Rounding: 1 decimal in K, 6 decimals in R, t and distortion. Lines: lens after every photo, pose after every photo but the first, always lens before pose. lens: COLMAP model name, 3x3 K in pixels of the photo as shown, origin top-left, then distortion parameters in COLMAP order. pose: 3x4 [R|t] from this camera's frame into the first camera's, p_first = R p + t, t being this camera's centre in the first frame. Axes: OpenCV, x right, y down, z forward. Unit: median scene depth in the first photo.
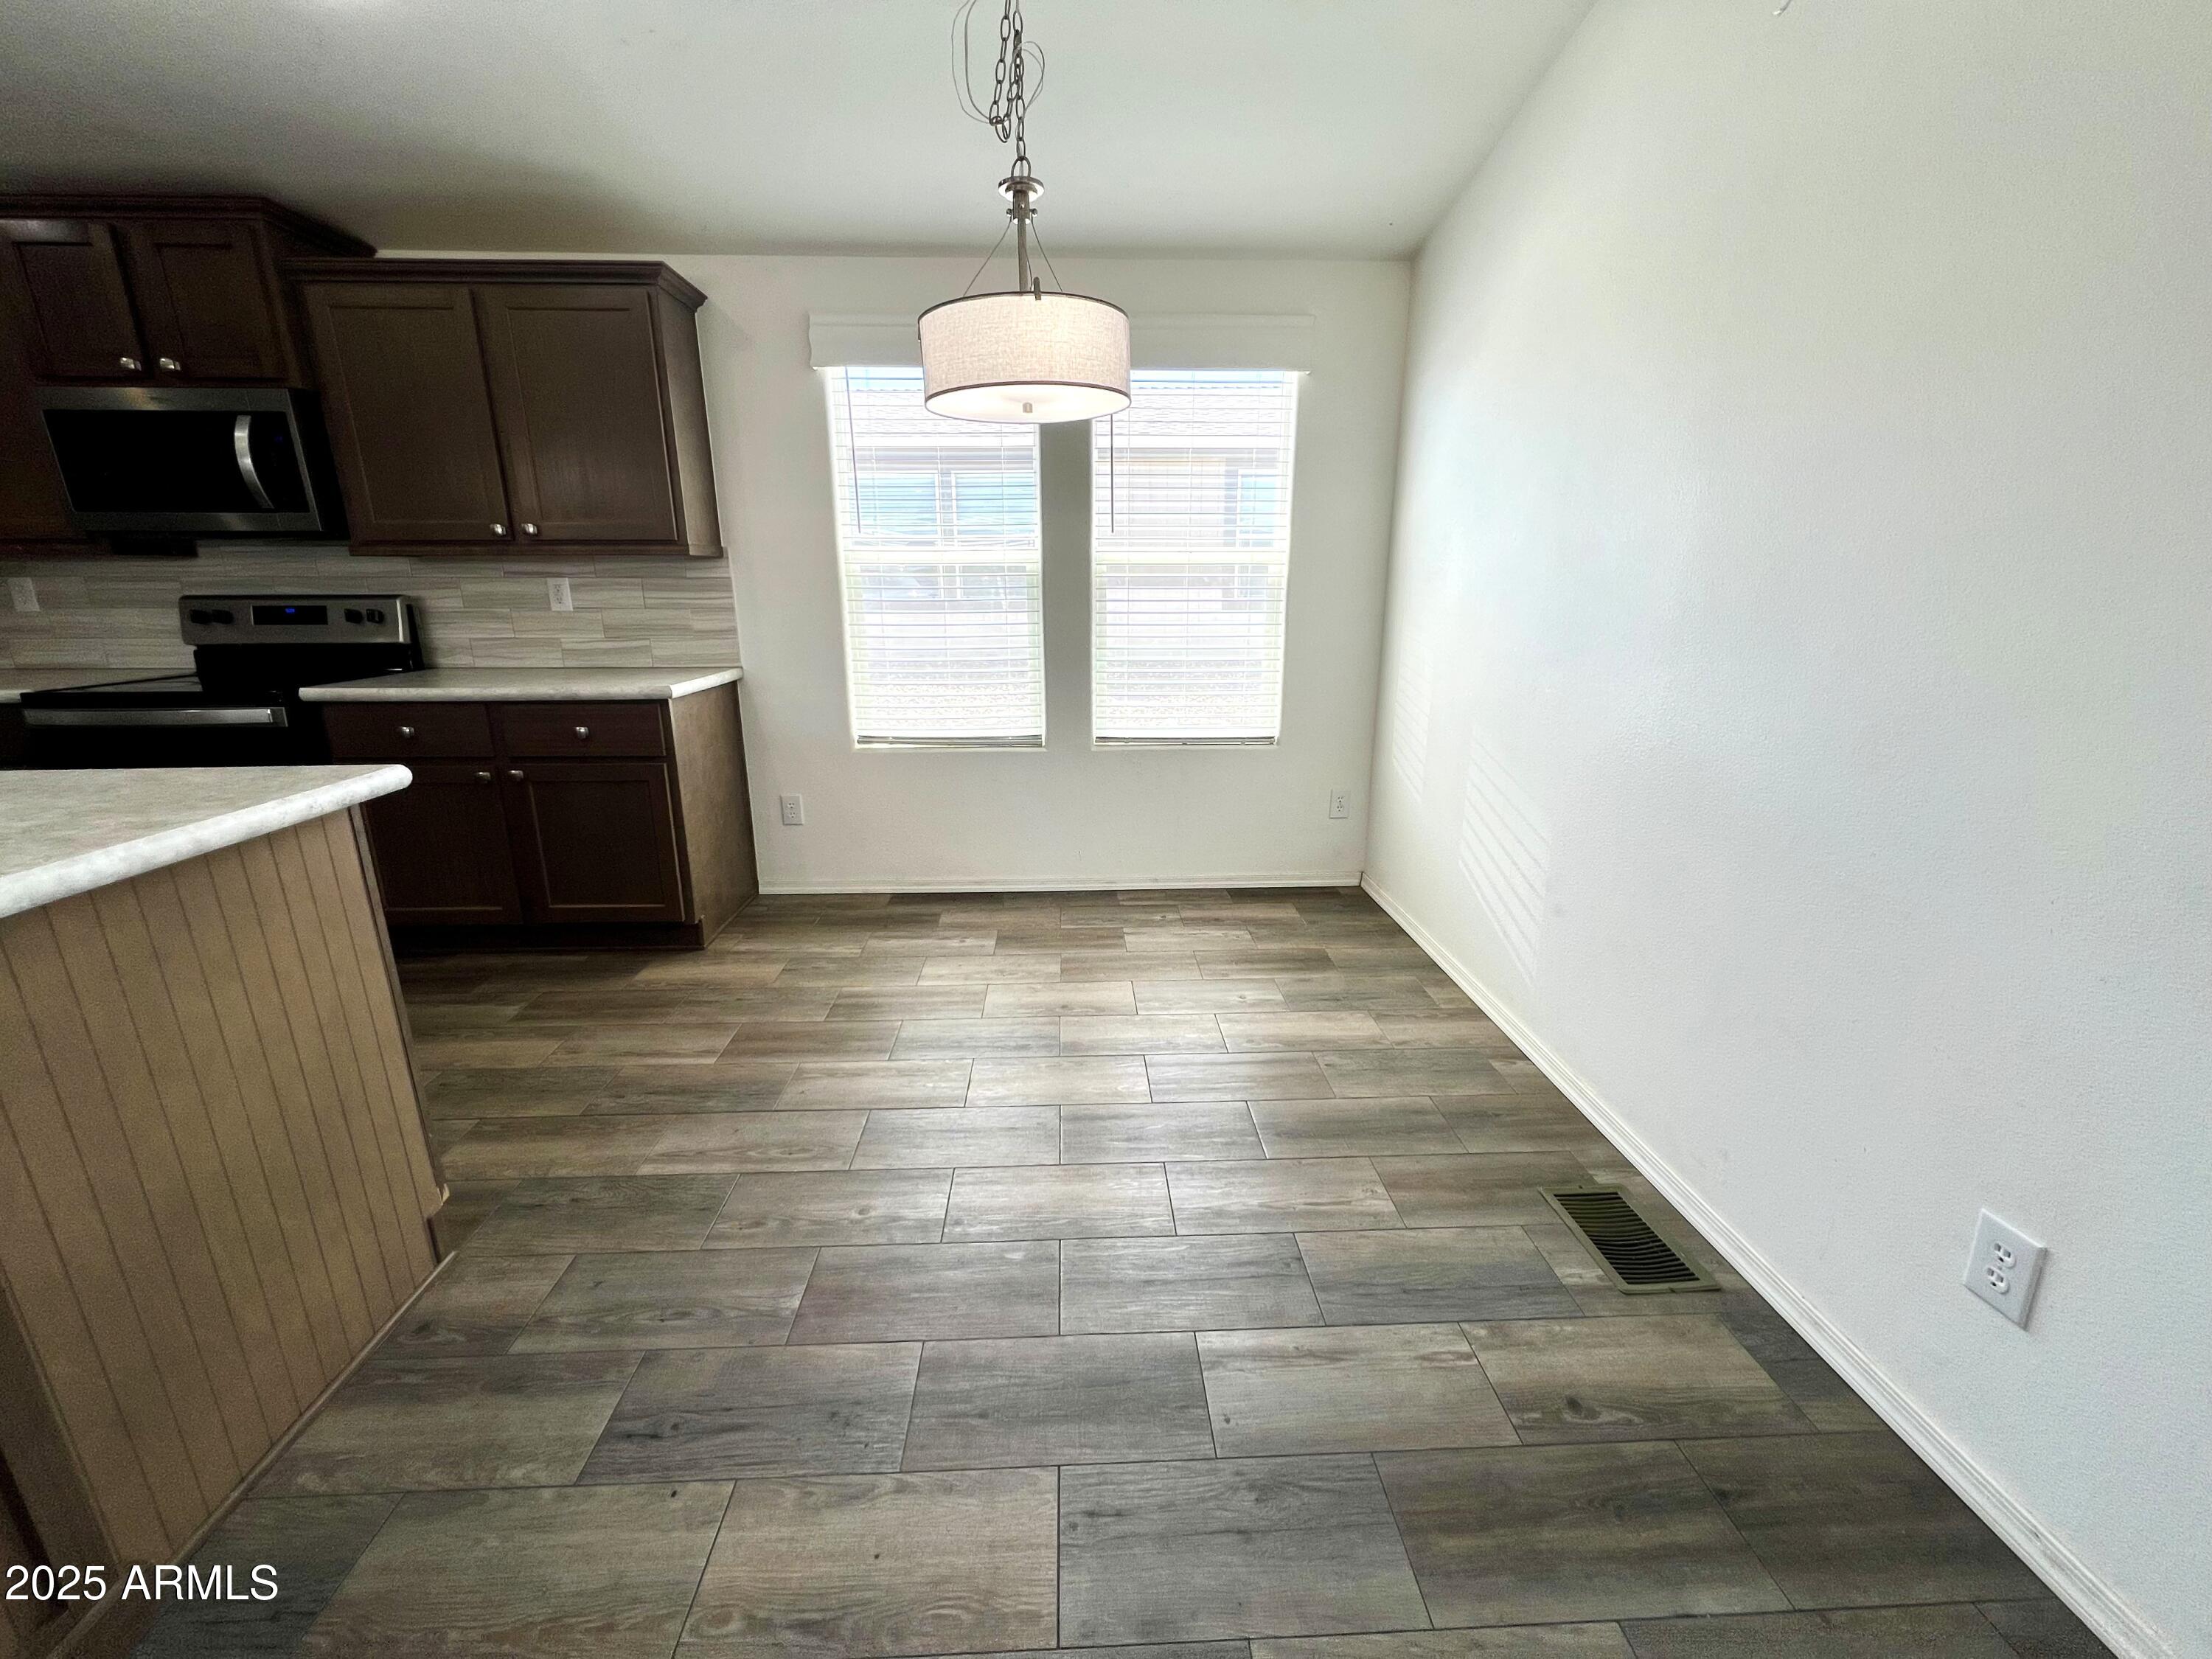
lens RADIAL K [[884.6, 0, 1104.5], [0, 884.6, 823.8], [0, 0, 1]] dist [-0.004124, 0.000160]
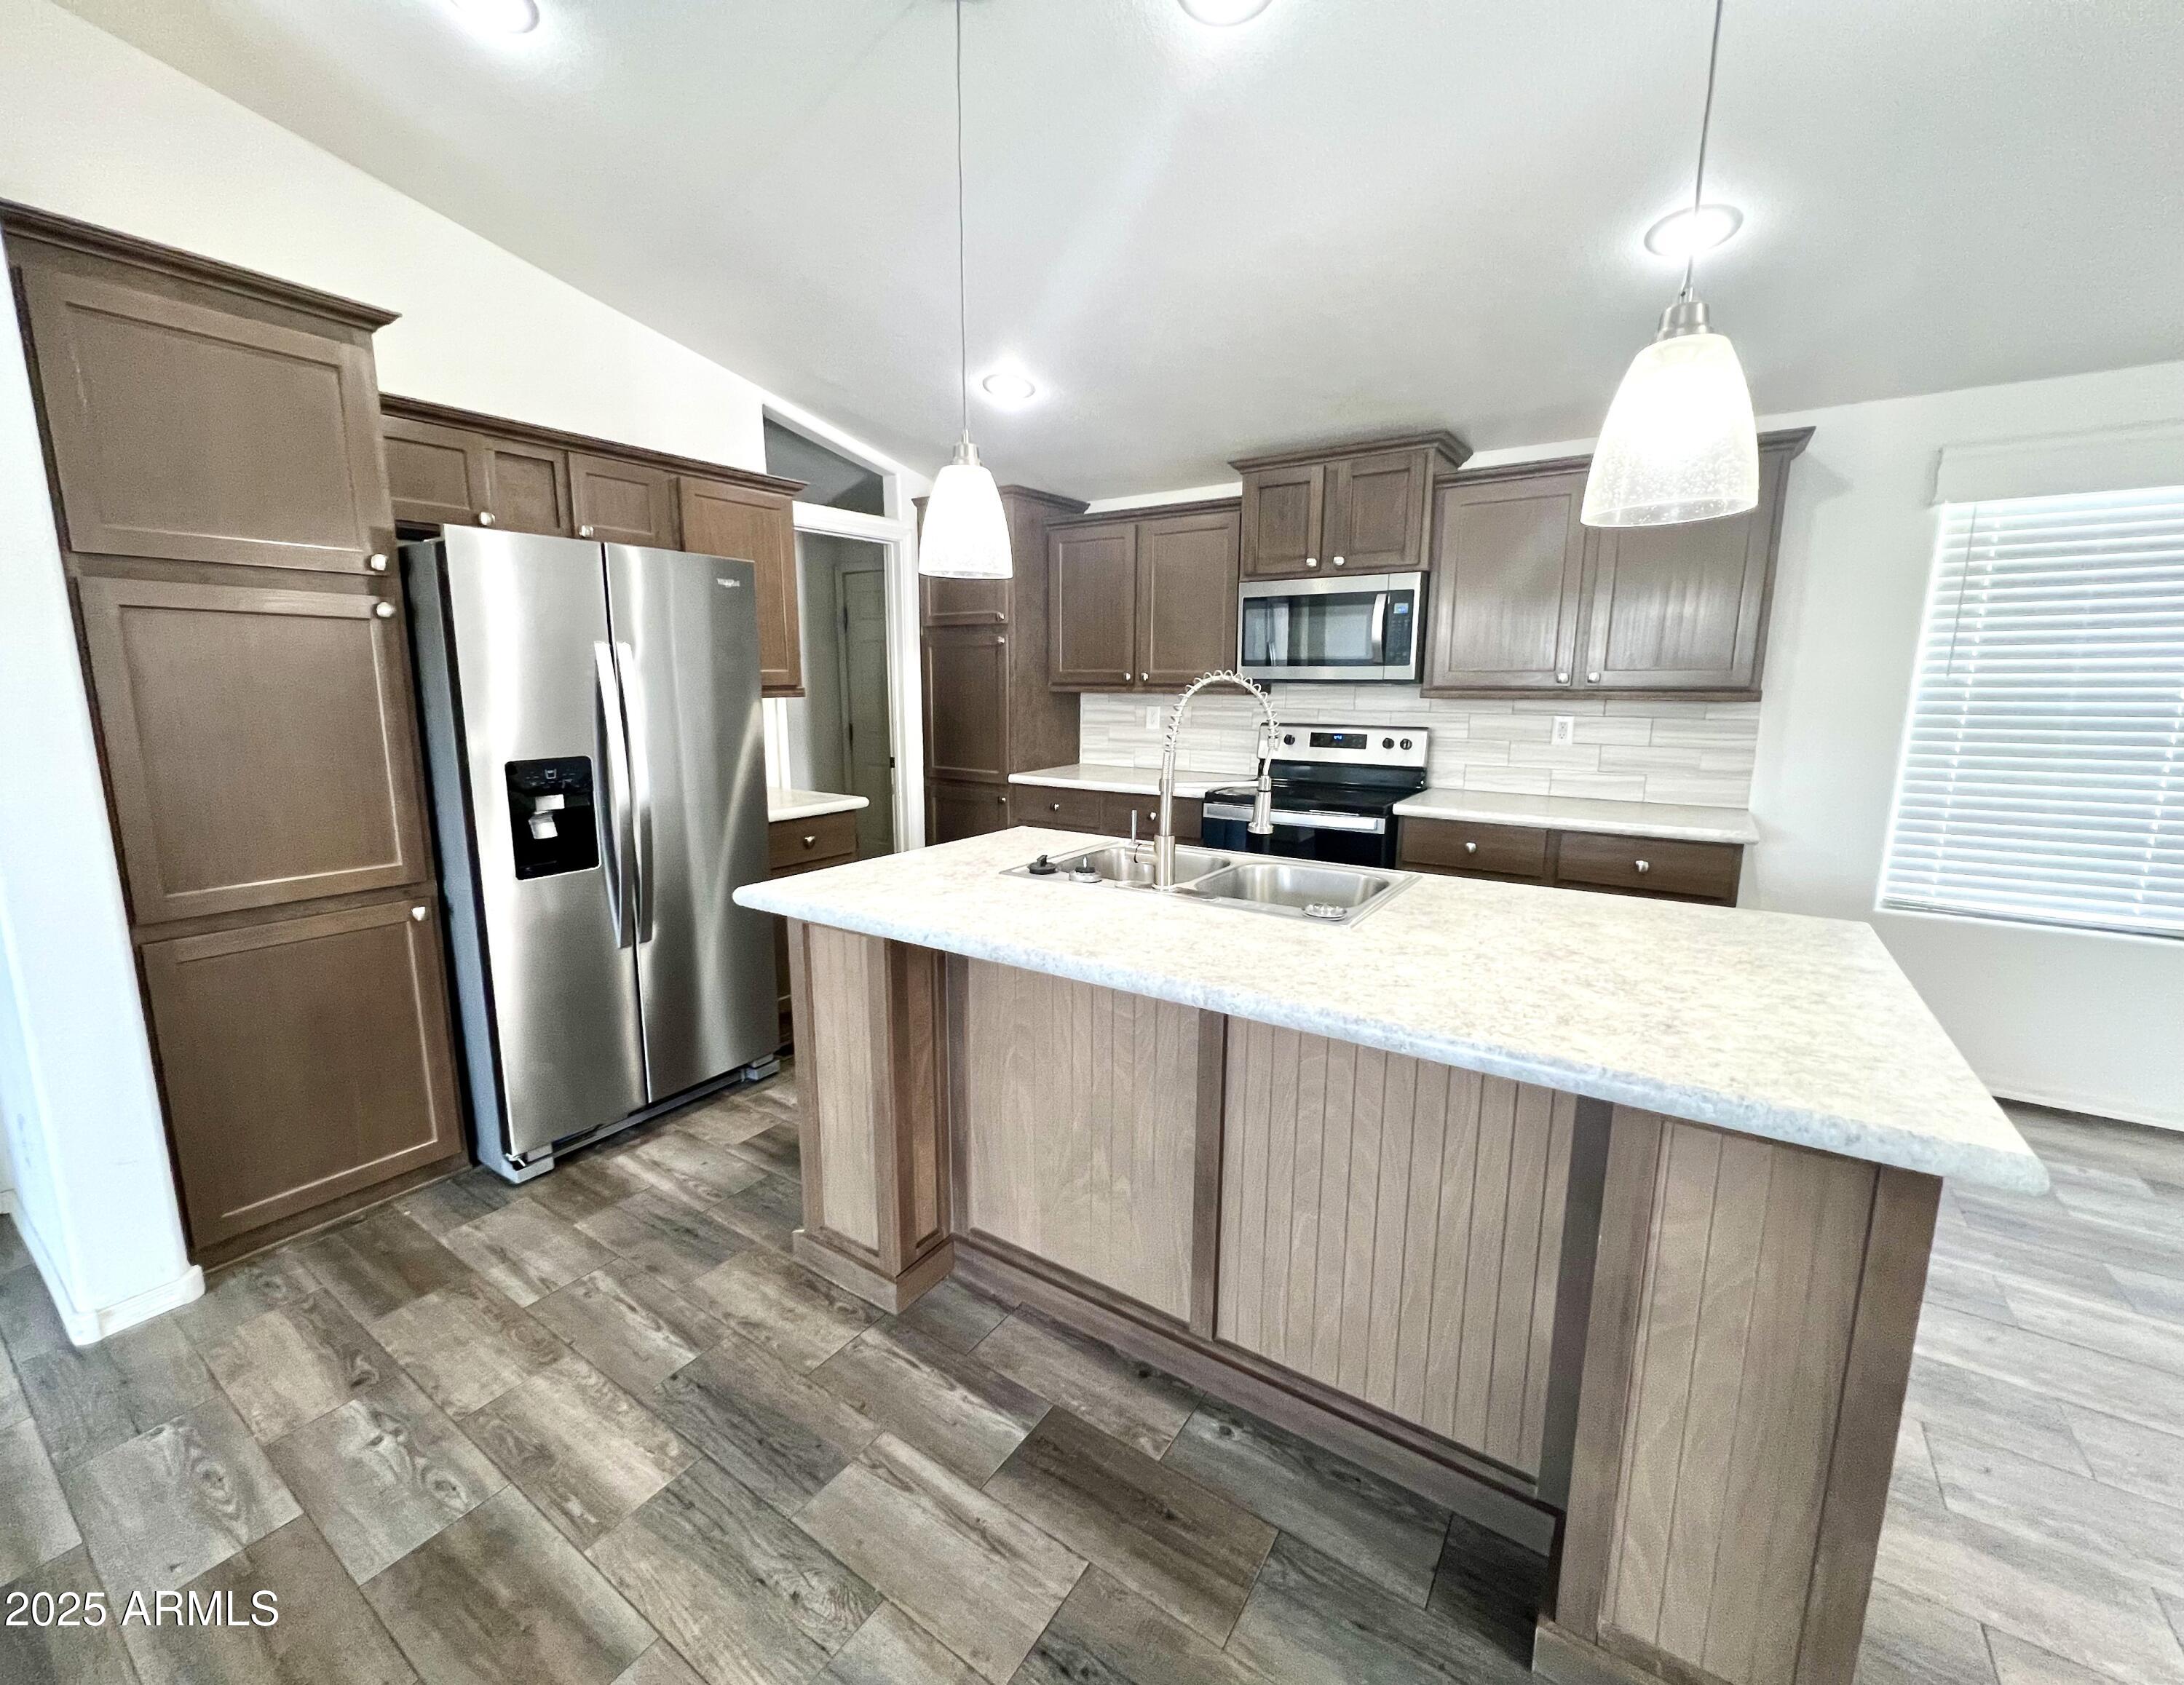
lens RADIAL K [[900.0, 0, 1053.5], [0, 900.0, 836.0], [0, 0, 1]] dist [-0.010339, -0.000362]
pose [[0.788869, 0.105680, -0.605407, -0.448890], [-0.164464, 0.985477, -0.042277, 0.020288], [0.592147, 0.132919, 0.794792, -0.249758]]
